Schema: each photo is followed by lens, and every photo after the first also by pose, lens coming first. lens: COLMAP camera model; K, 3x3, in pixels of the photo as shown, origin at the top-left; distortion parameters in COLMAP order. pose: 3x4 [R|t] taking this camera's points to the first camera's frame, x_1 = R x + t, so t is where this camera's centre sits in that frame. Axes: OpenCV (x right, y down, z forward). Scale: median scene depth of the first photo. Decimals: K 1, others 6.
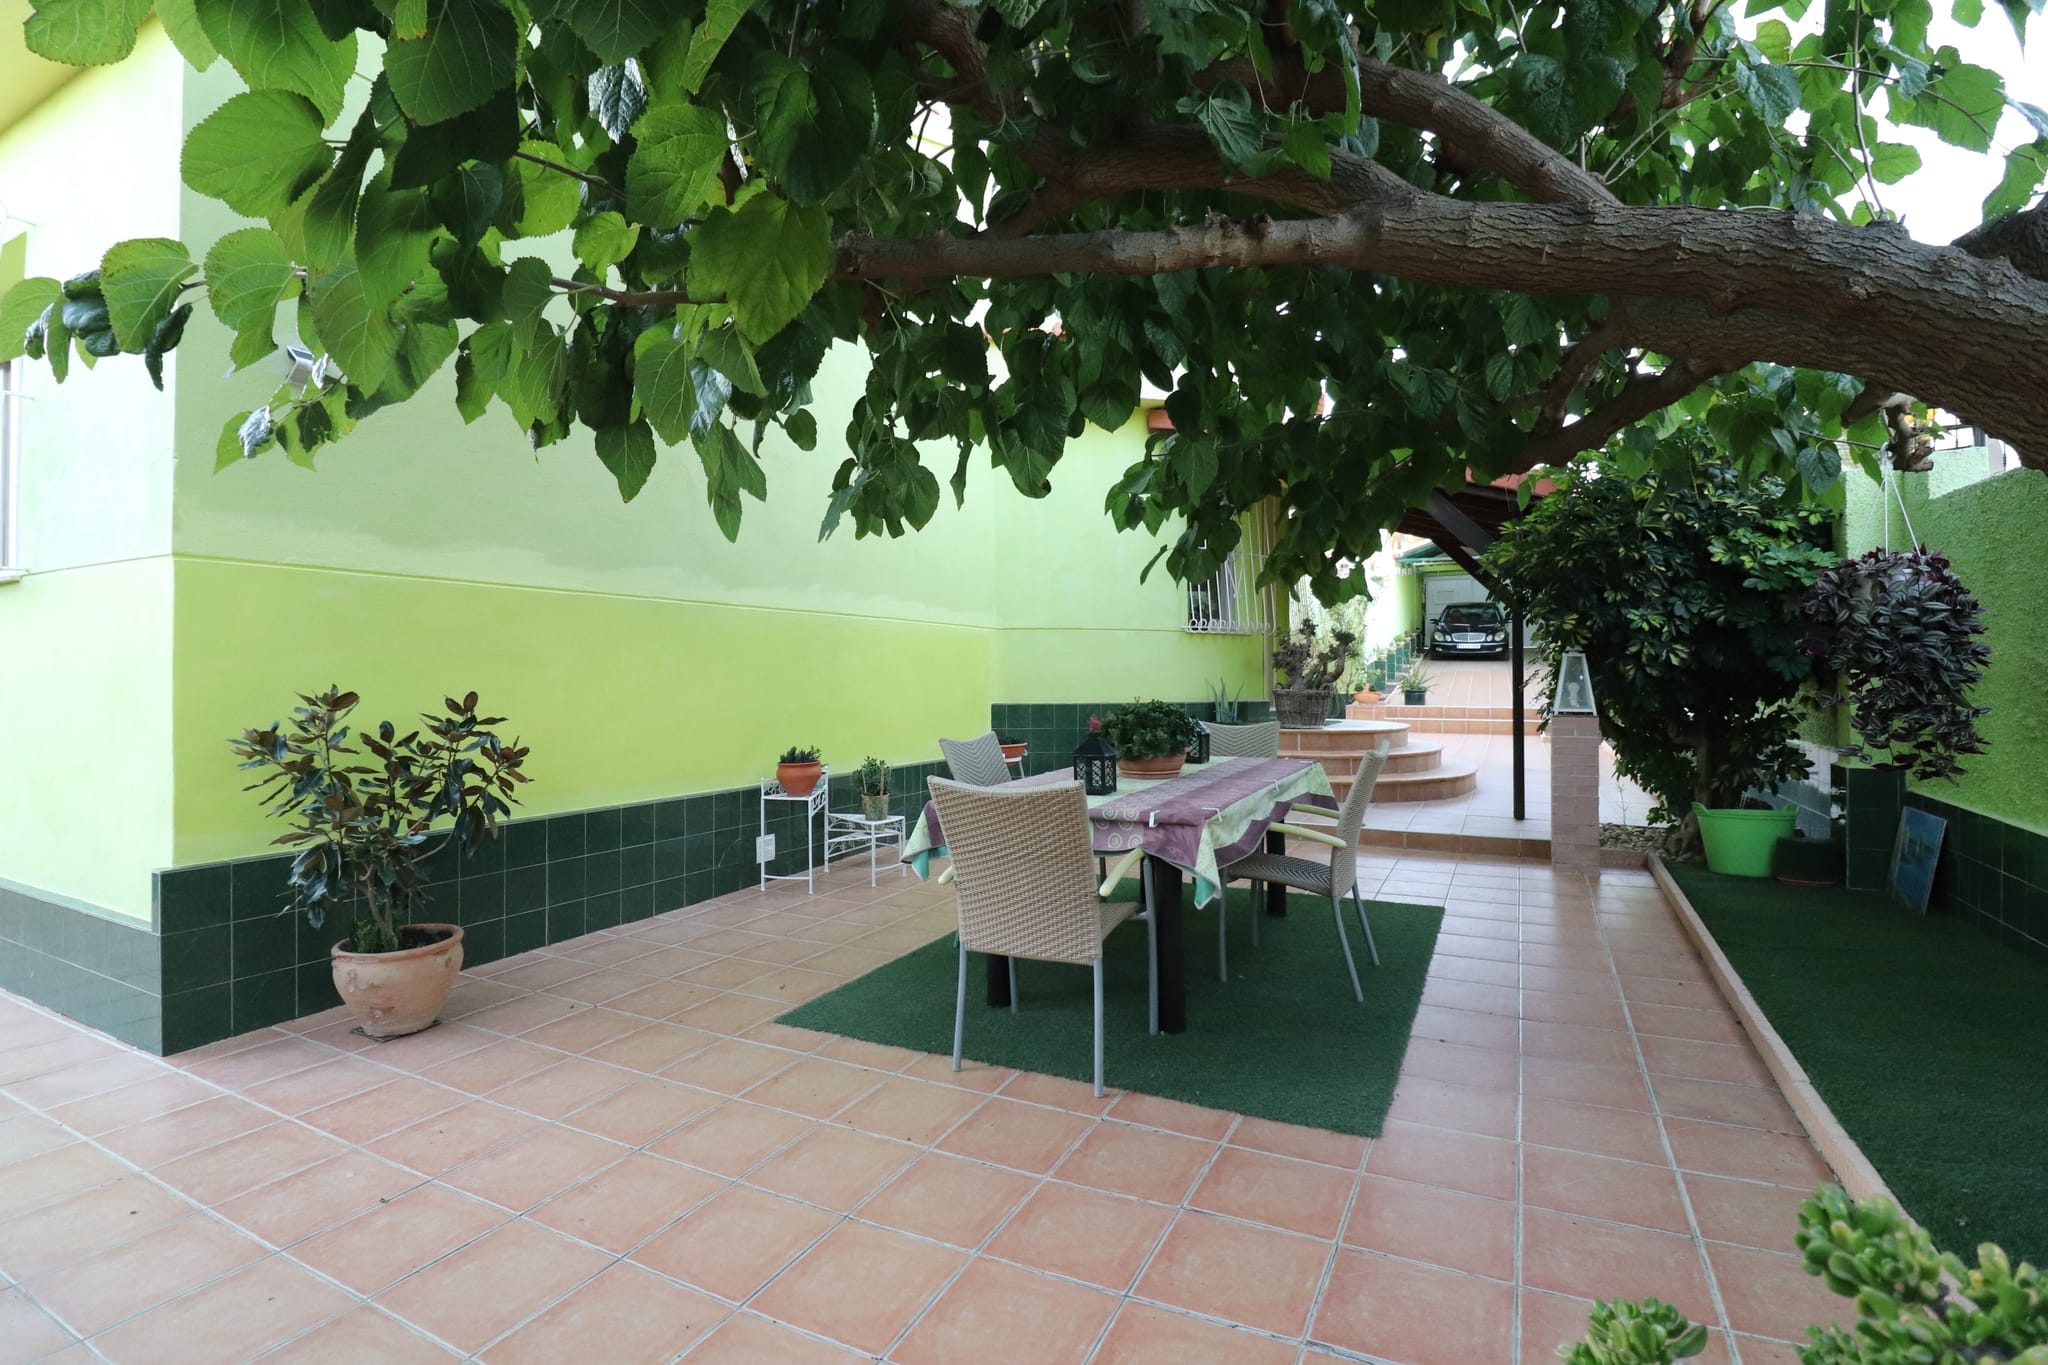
lens RADIAL K [[964.0, 0, 1025.6], [0, 964.0, 670.3], [0, 0, 1]] dist [-0.025687, -0.000297]
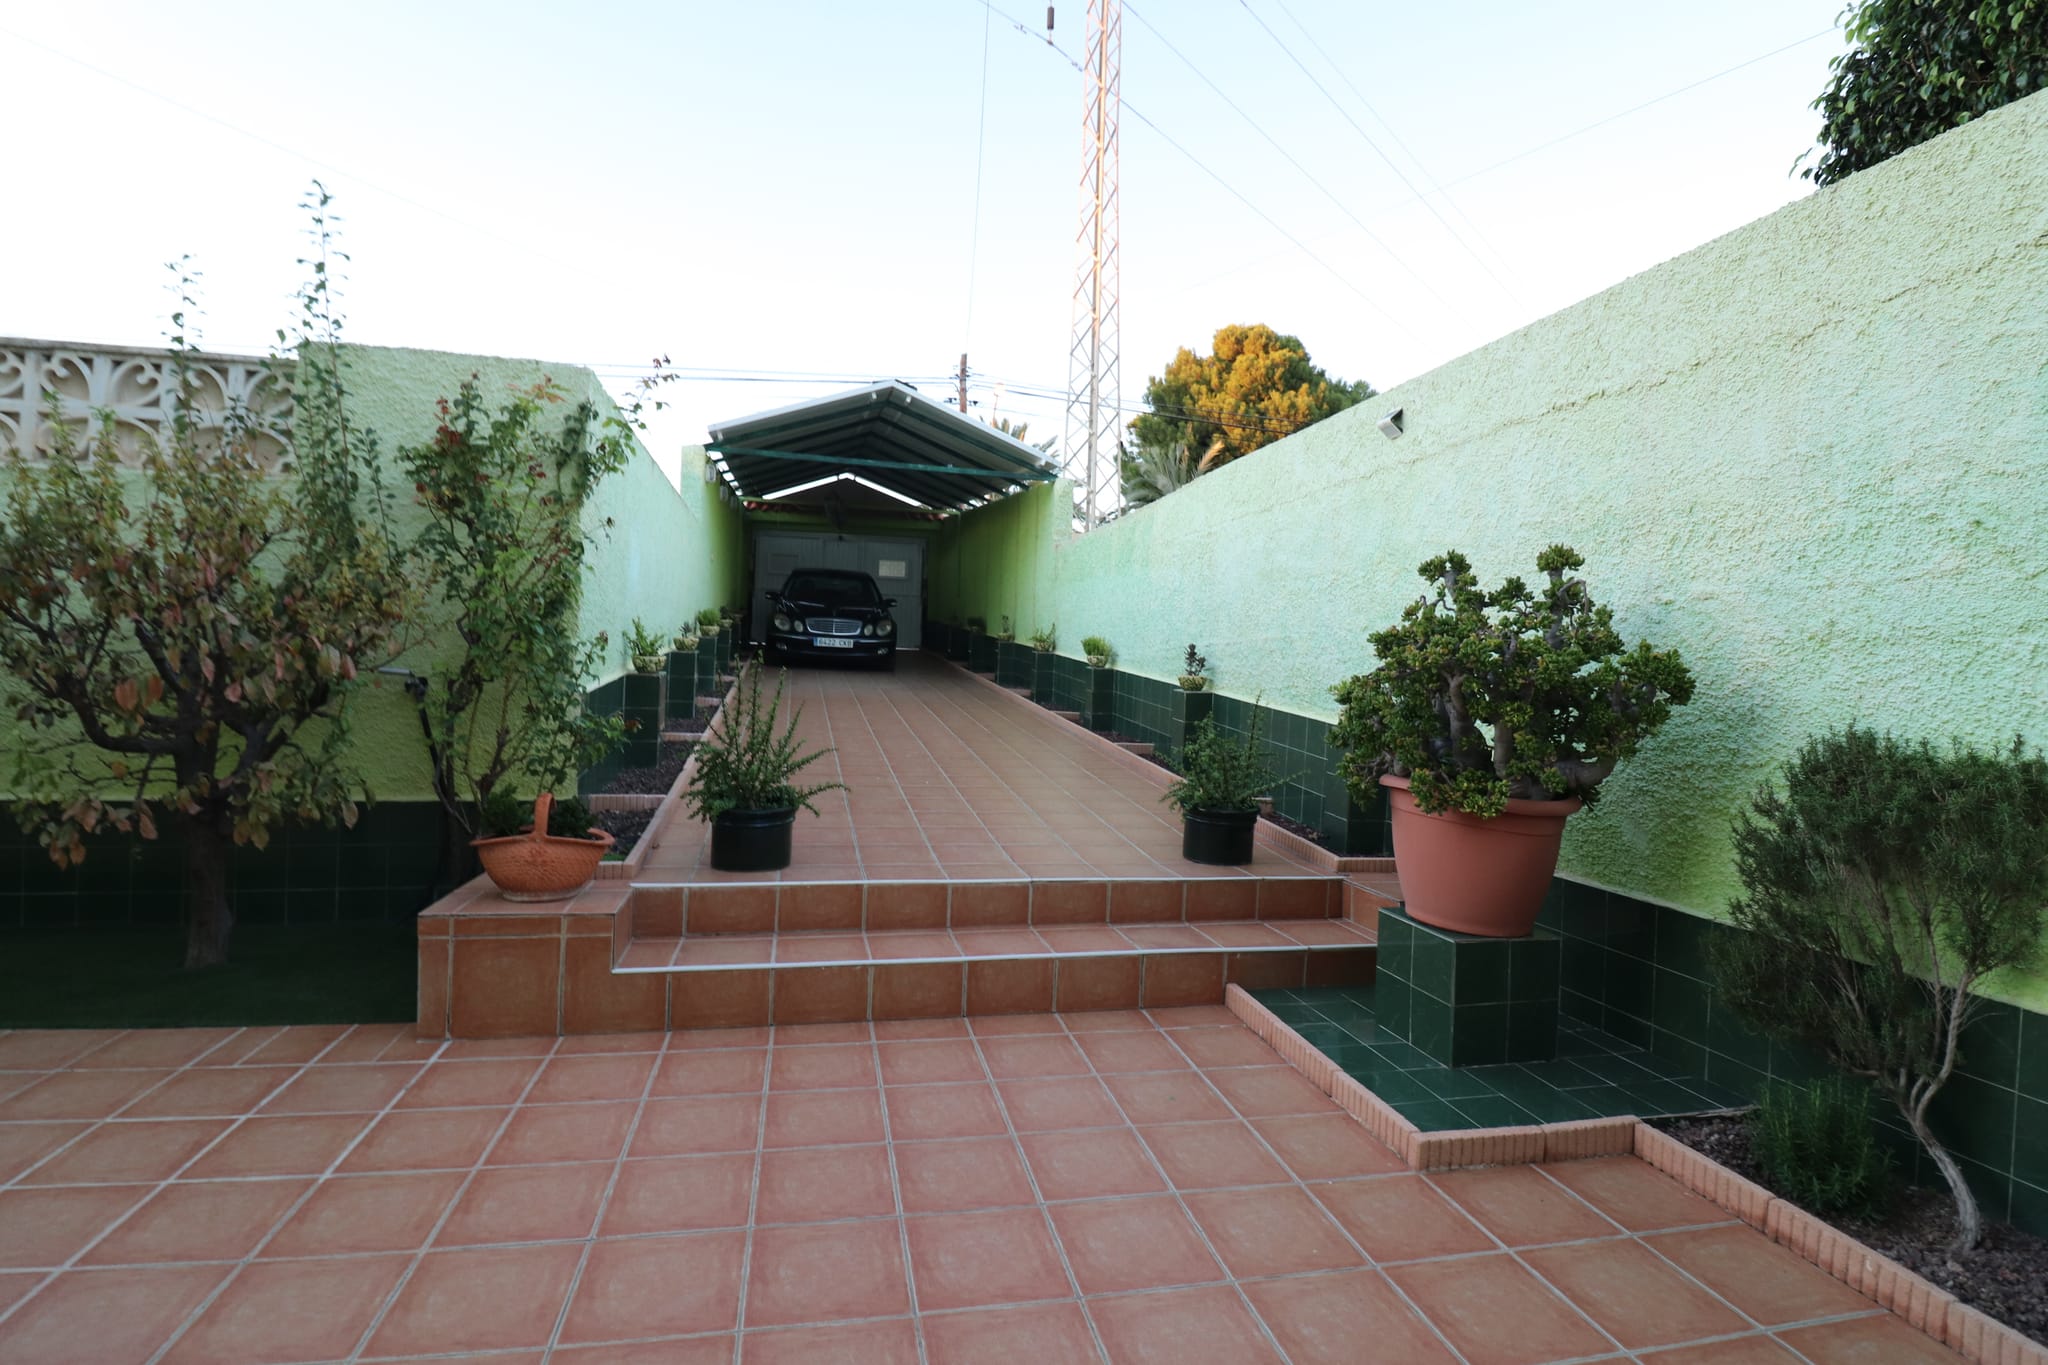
lens RADIAL K [[964.0, 0, 1020.6], [0, 964.0, 681.3], [0, 0, 1]] dist [-0.025687, -0.000297]
pose [[0.776583, 0.022347, 0.629618, 0.209982], [-0.032880, 0.999446, 0.005082, -0.010089], [-0.629156, -0.024648, 0.776888, 0.531611]]
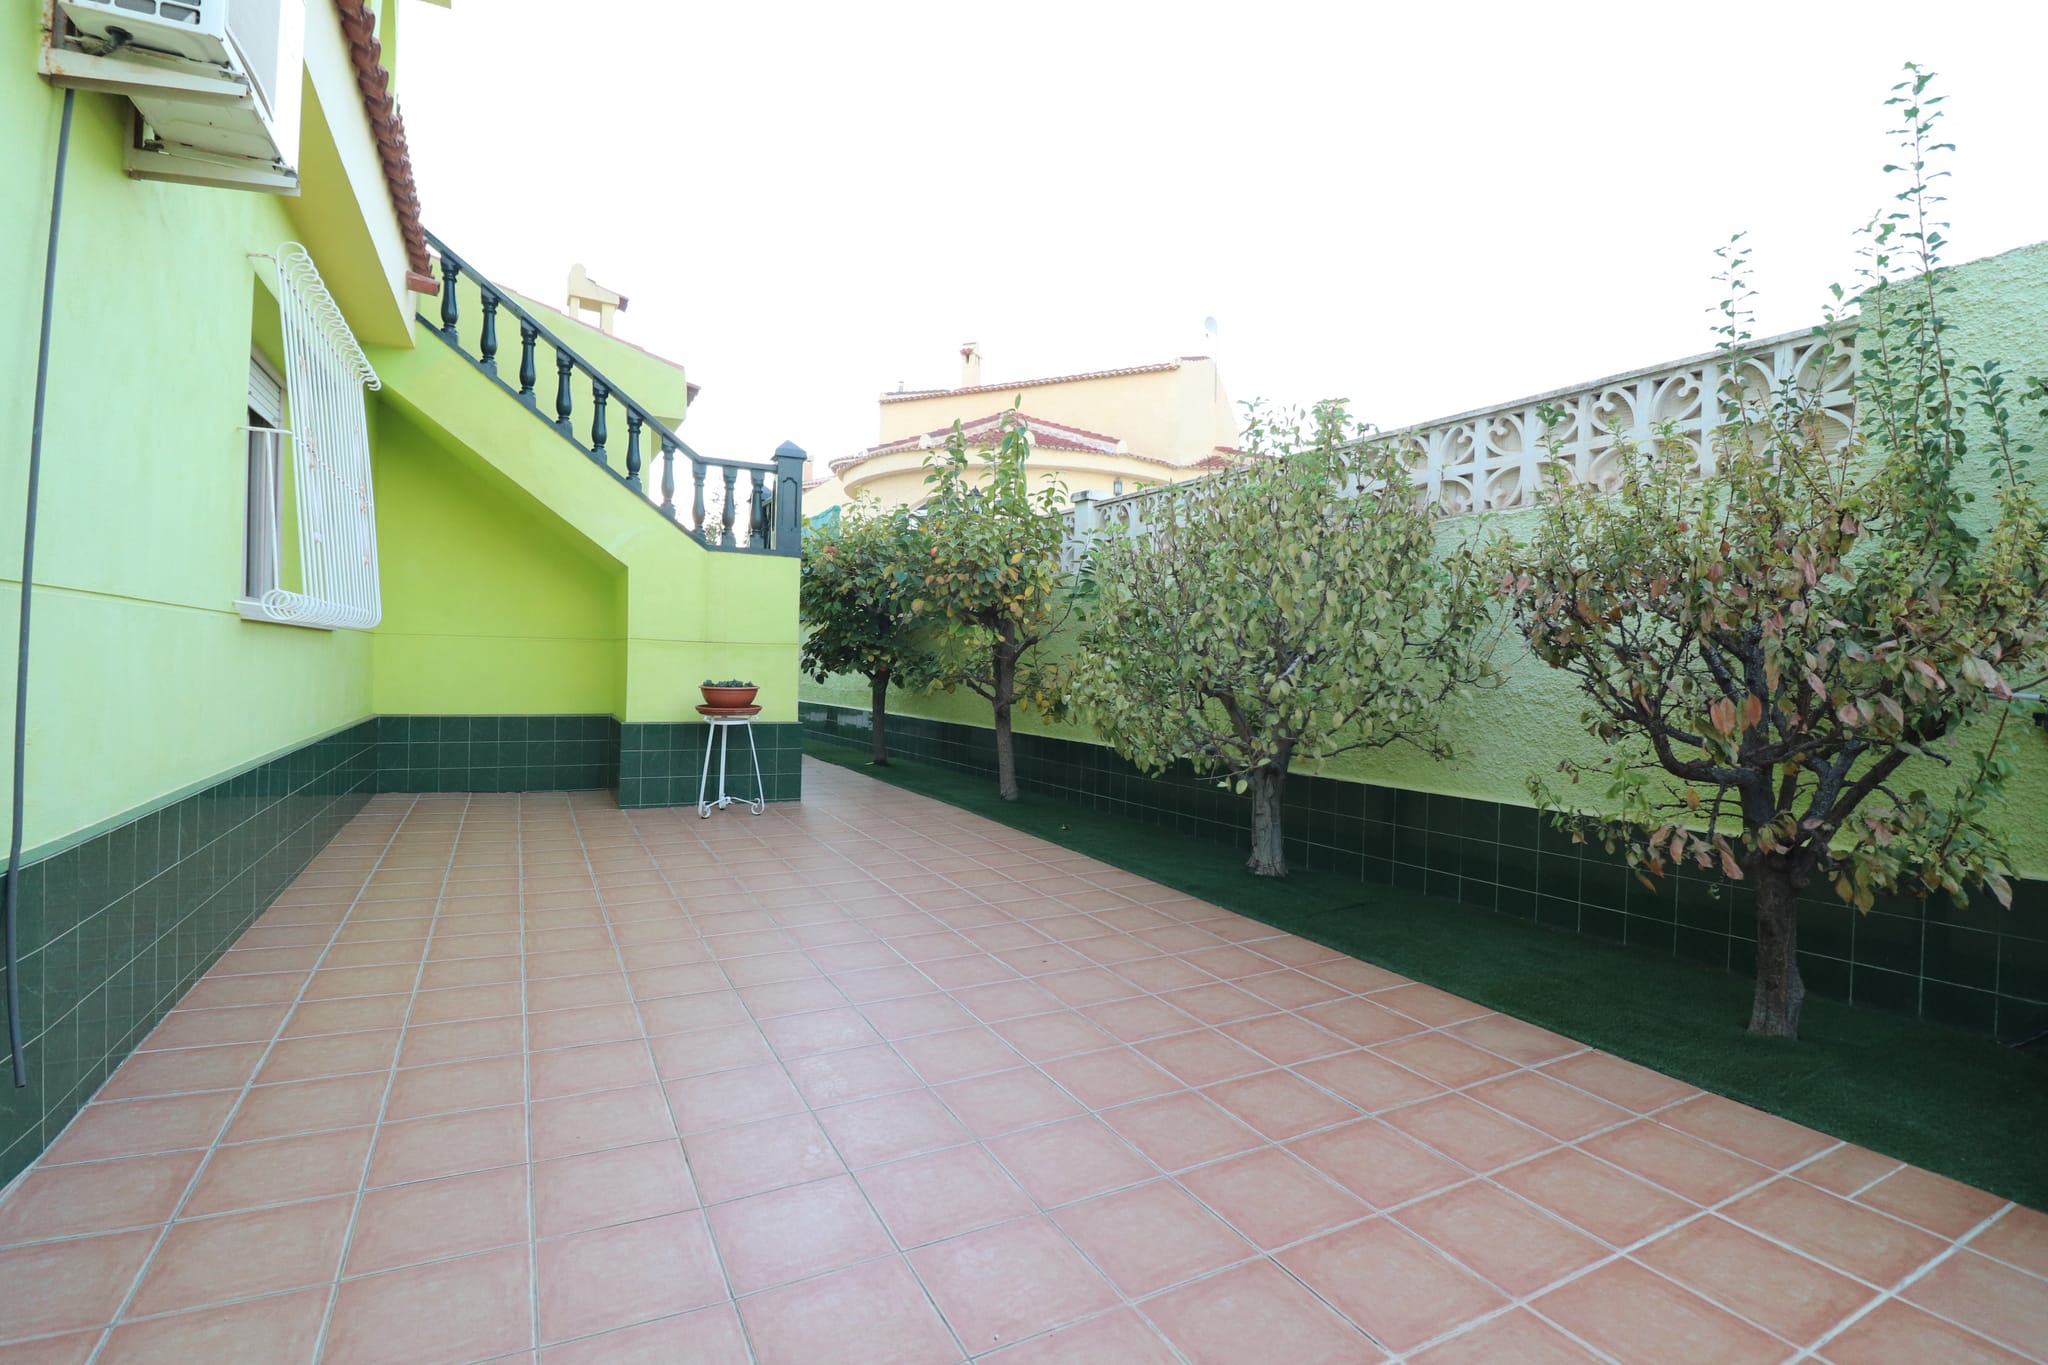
lens RADIAL K [[964.0, 0, 1021.6], [0, 964.0, 674.6], [0, 0, 1]] dist [-0.025687, -0.000297]
pose [[0.817957, 0.026652, -0.574662, 0.193891], [-0.024201, 0.999636, 0.011916, -0.008124], [0.574770, 0.004161, 0.818304, 0.563637]]
